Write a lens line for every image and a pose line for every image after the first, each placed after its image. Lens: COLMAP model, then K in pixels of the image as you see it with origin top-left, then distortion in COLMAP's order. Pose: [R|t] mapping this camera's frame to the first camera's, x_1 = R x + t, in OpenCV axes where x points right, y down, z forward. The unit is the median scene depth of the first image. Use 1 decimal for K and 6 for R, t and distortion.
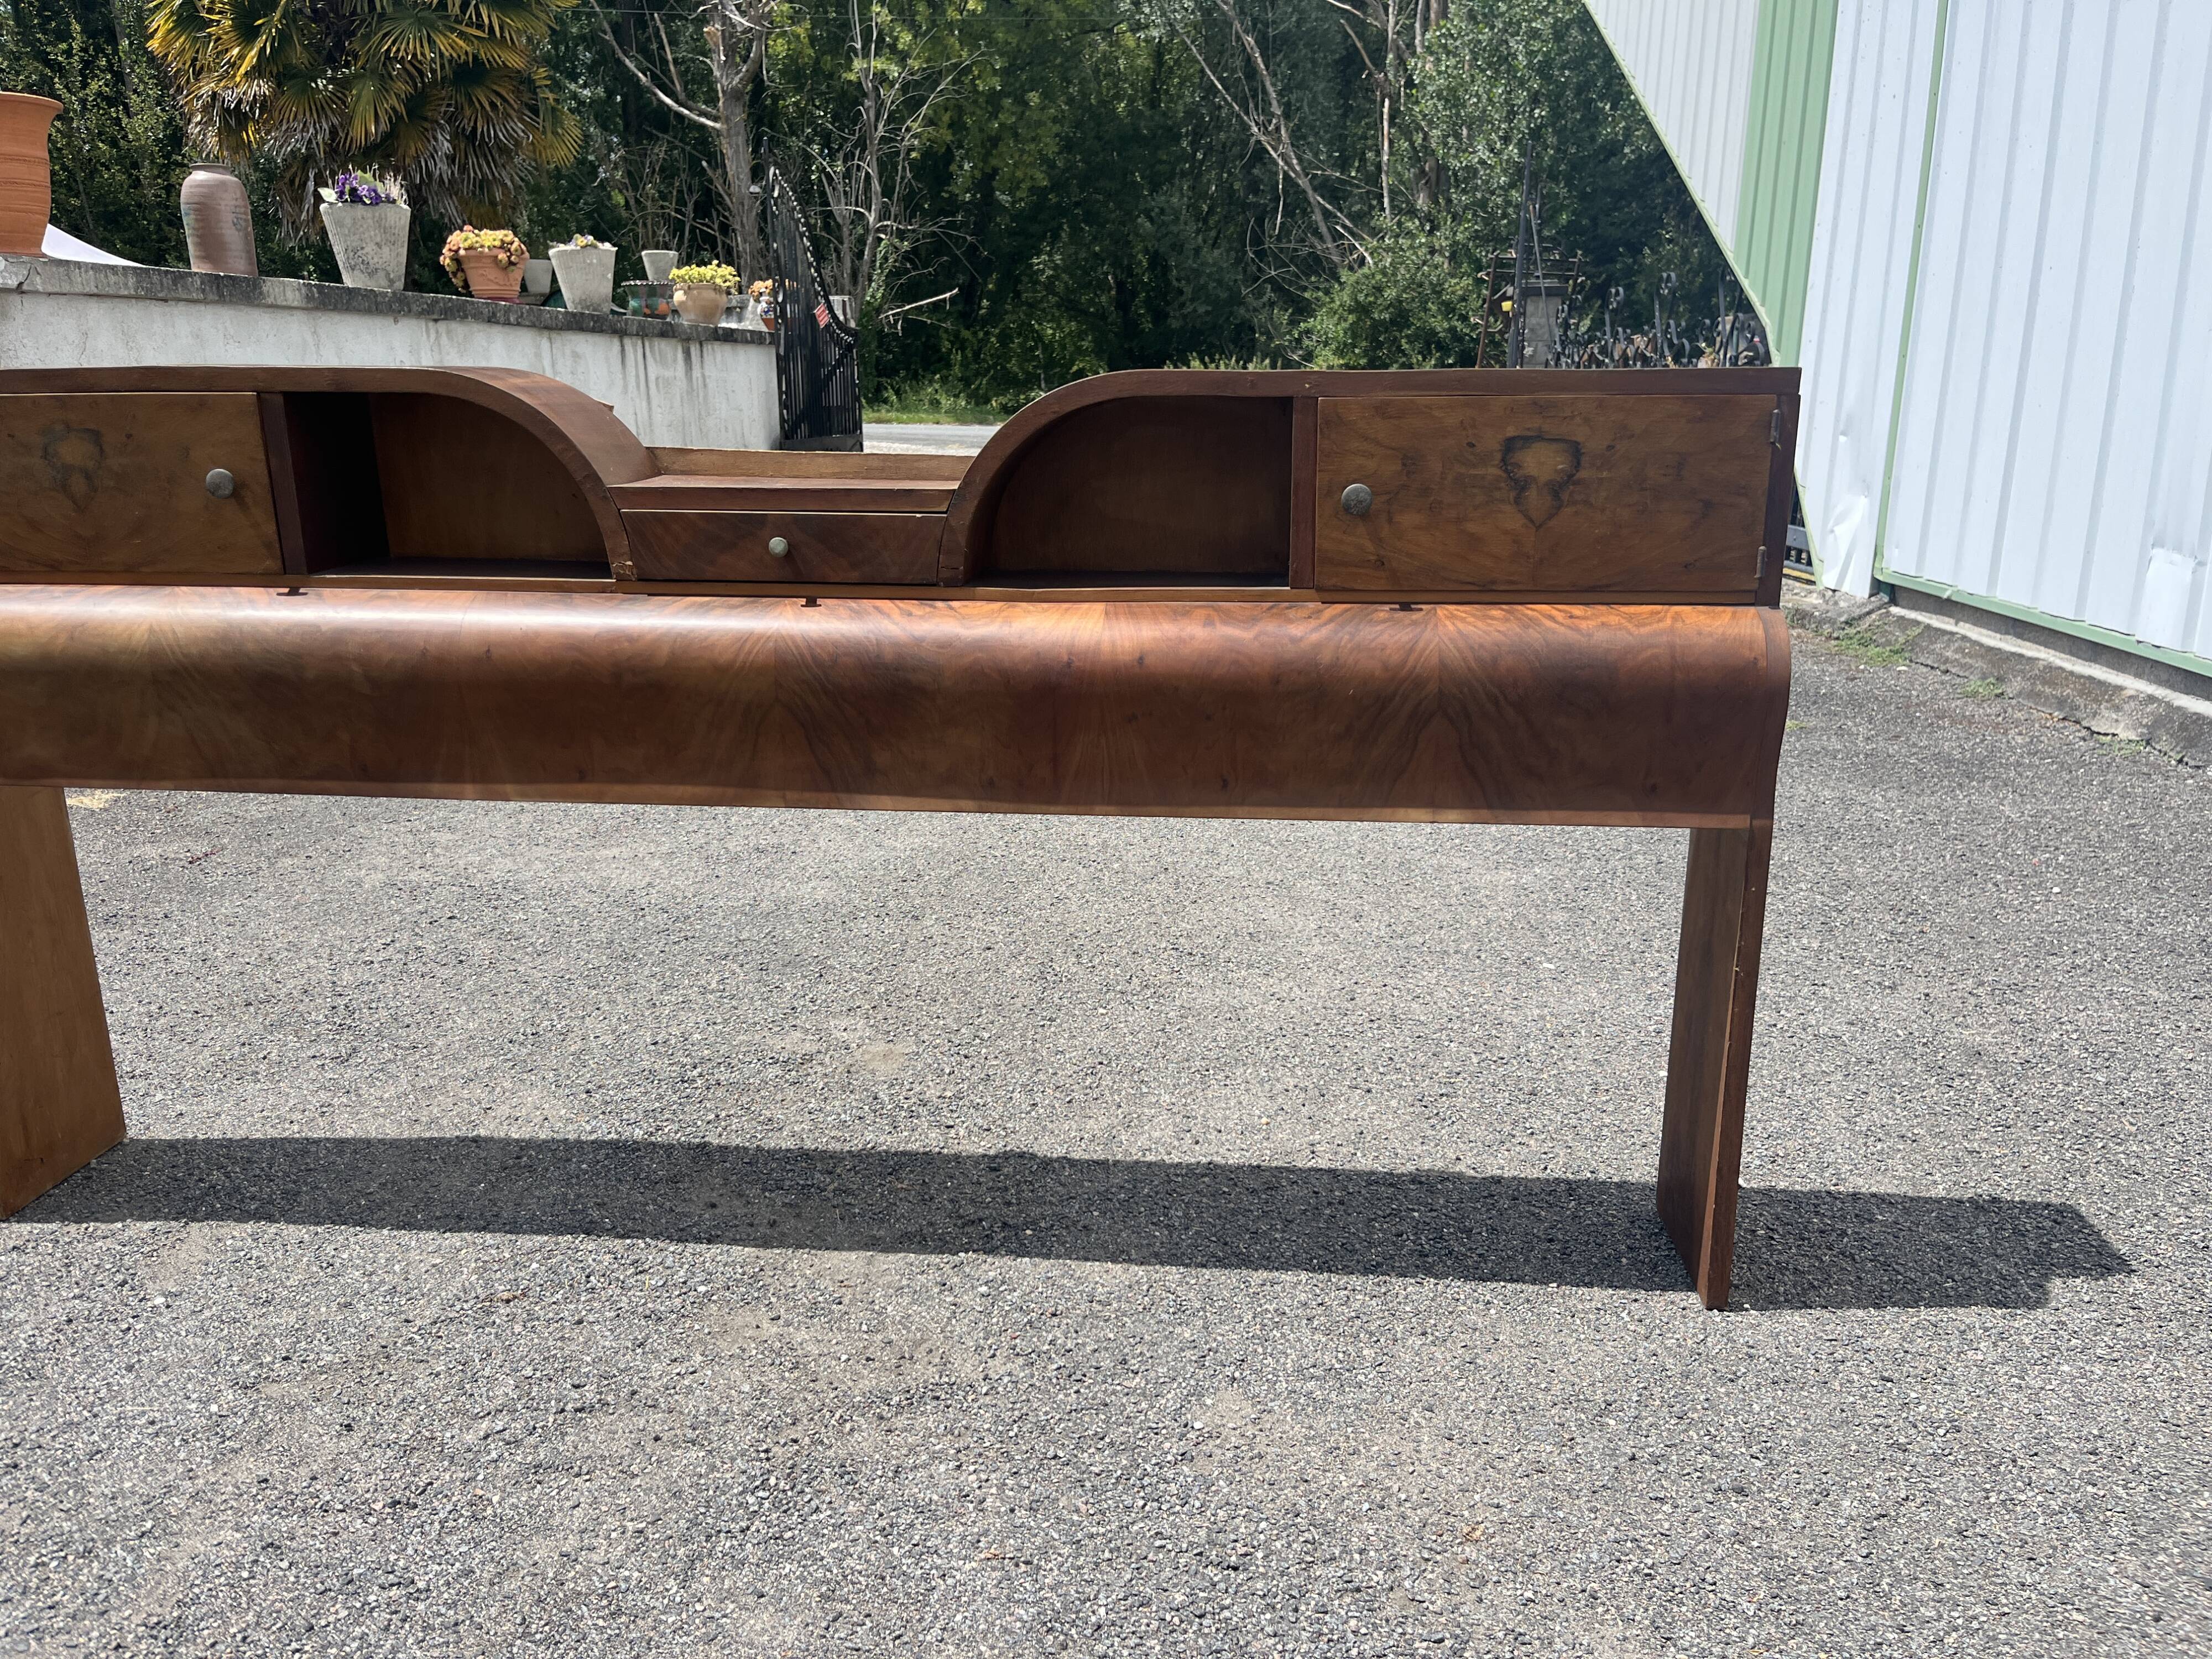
lens RADIAL K [[1691.3, 0, 1130.2], [0, 1691.3, 846.5], [0, 0, 1]] dist [0.051212, -0.083038]
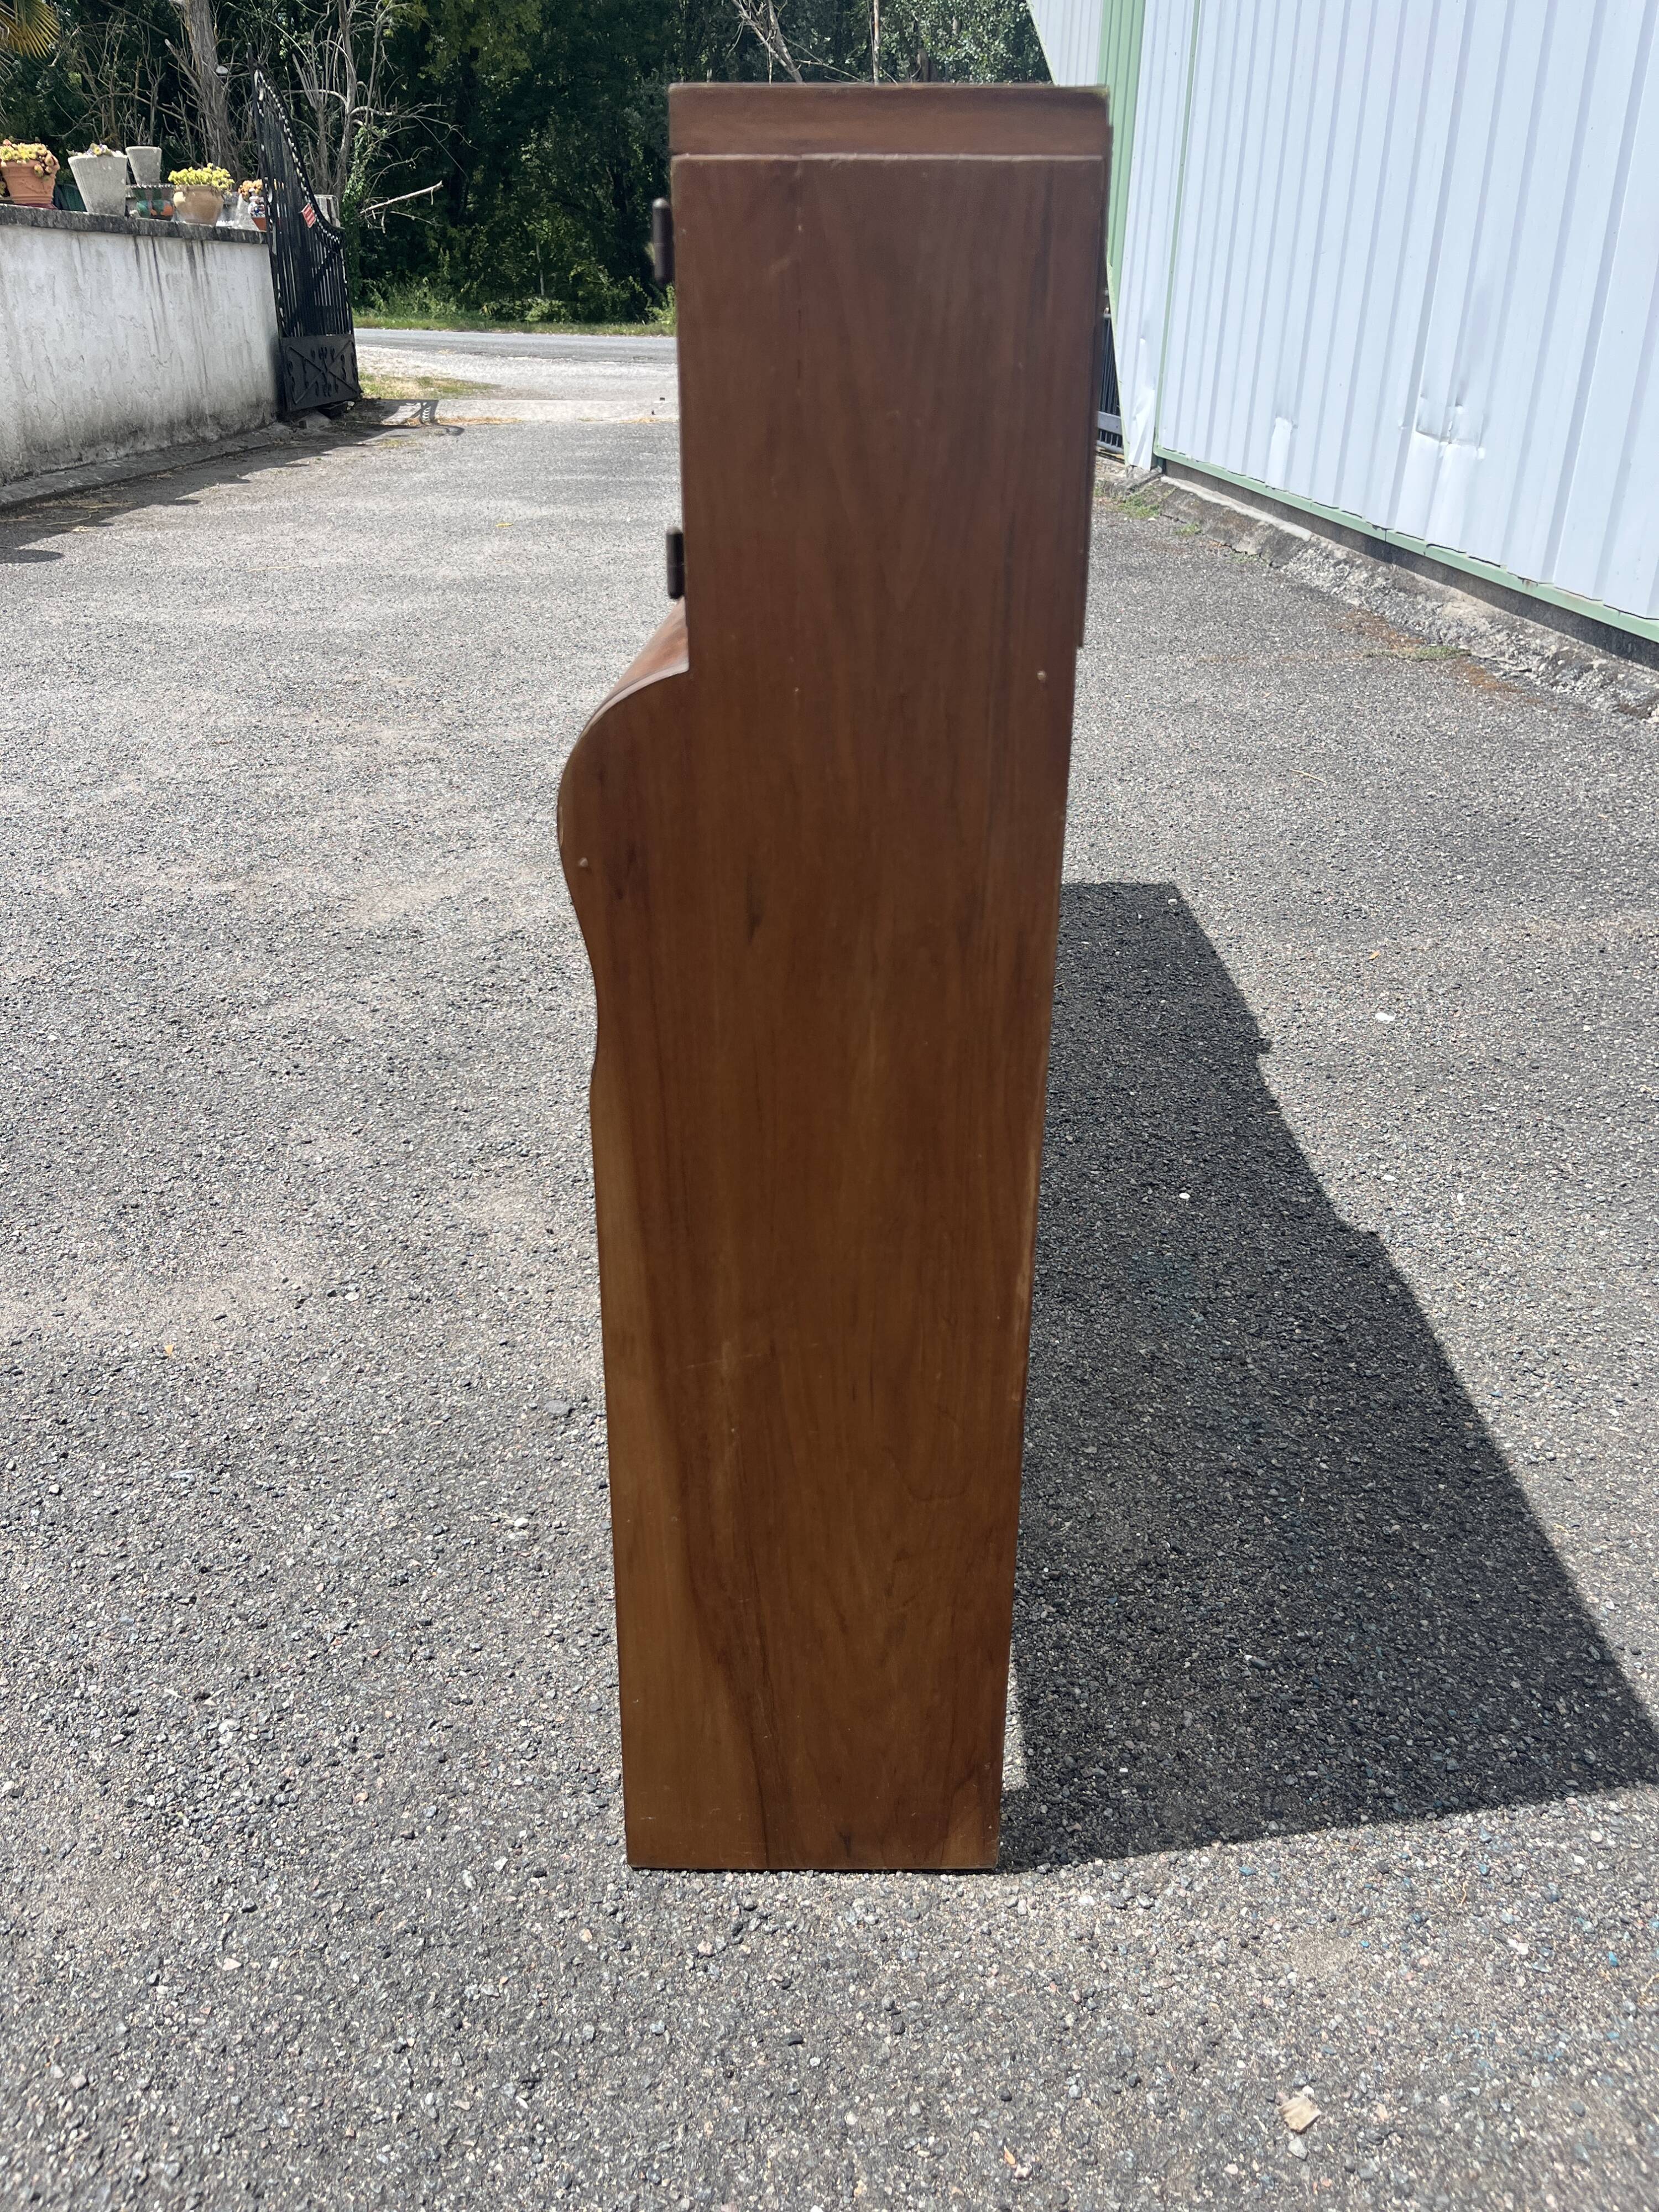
lens RADIAL K [[1691.3, 0, 835.0], [0, 1691.3, 1122.2], [0, 0, 1]] dist [0.051212, -0.083038]
pose [[0.994739, -0.032923, 0.097010, 0.144577], [0.014302, 0.982309, 0.186722, 0.298548], [-0.101442, -0.184352, 0.977611, -1.058636]]
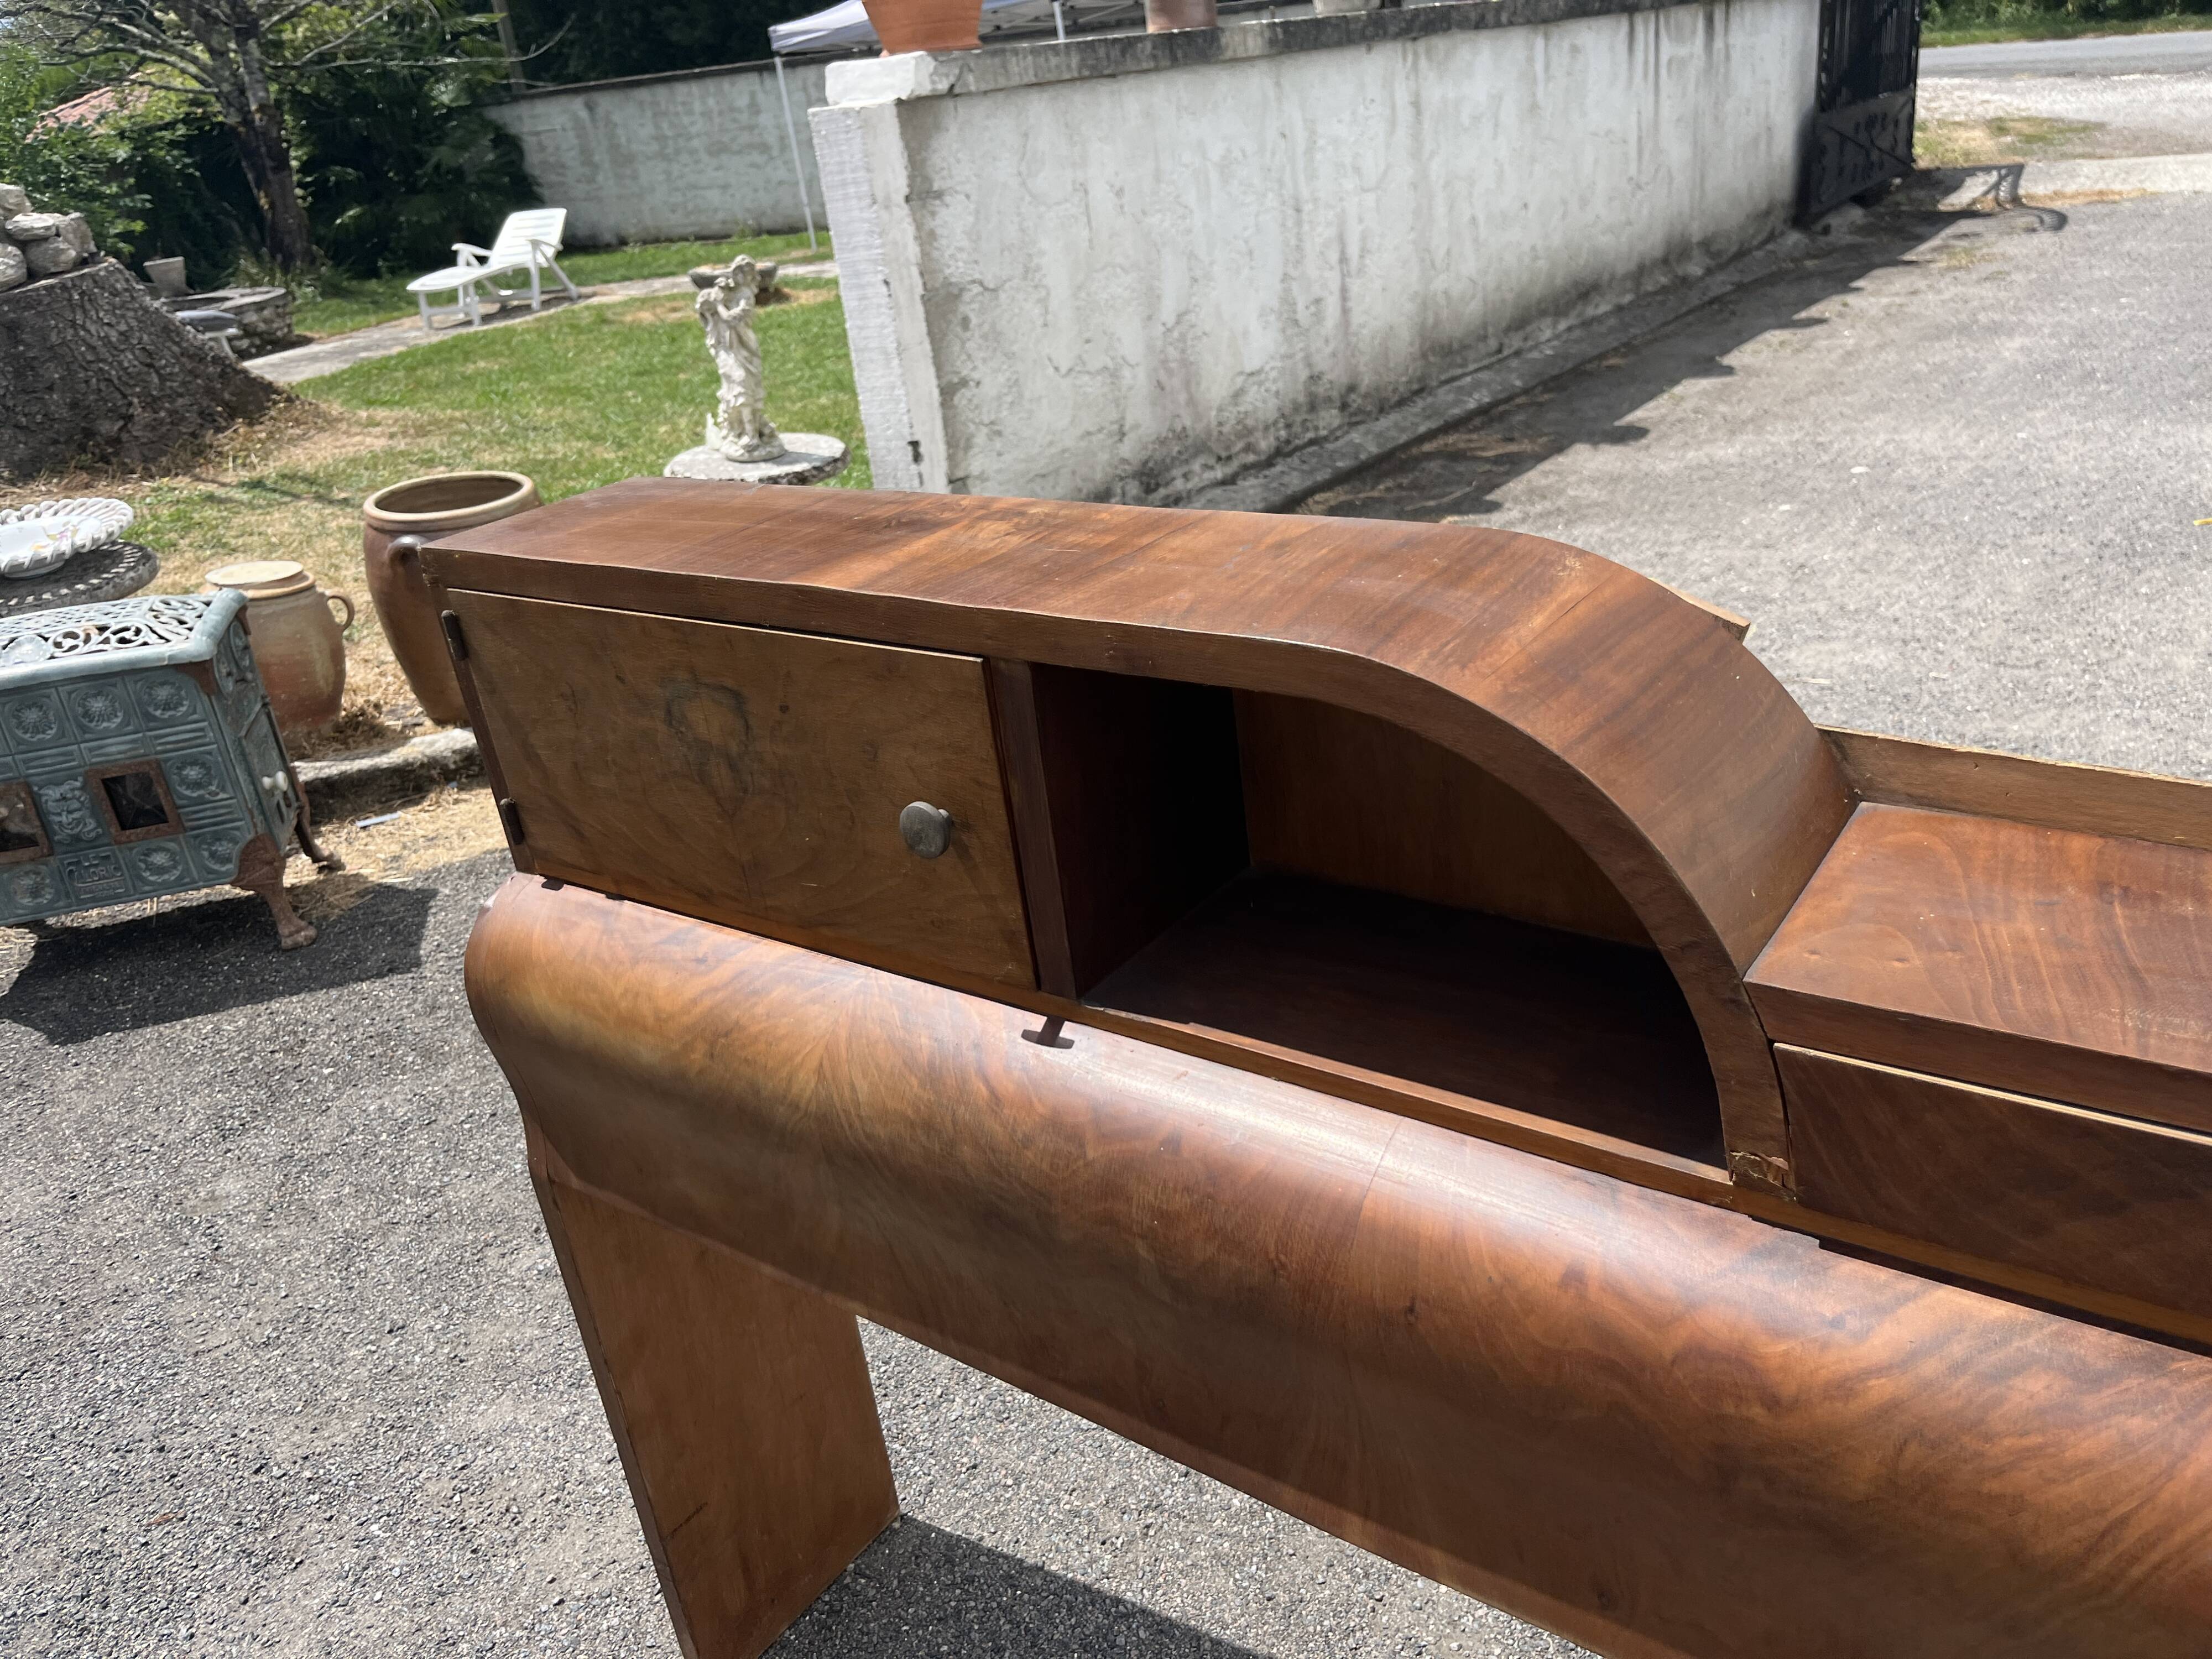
lens RADIAL K [[1691.3, 0, 1111.9], [0, 1691.3, 839.4], [0, 0, 1]] dist [0.051212, -0.083038]
pose [[0.853658, 0.126486, -0.505241, -0.200183], [-0.030376, 0.980503, 0.194143, -0.255564], [0.519947, -0.150385, 0.840856, 0.515216]]
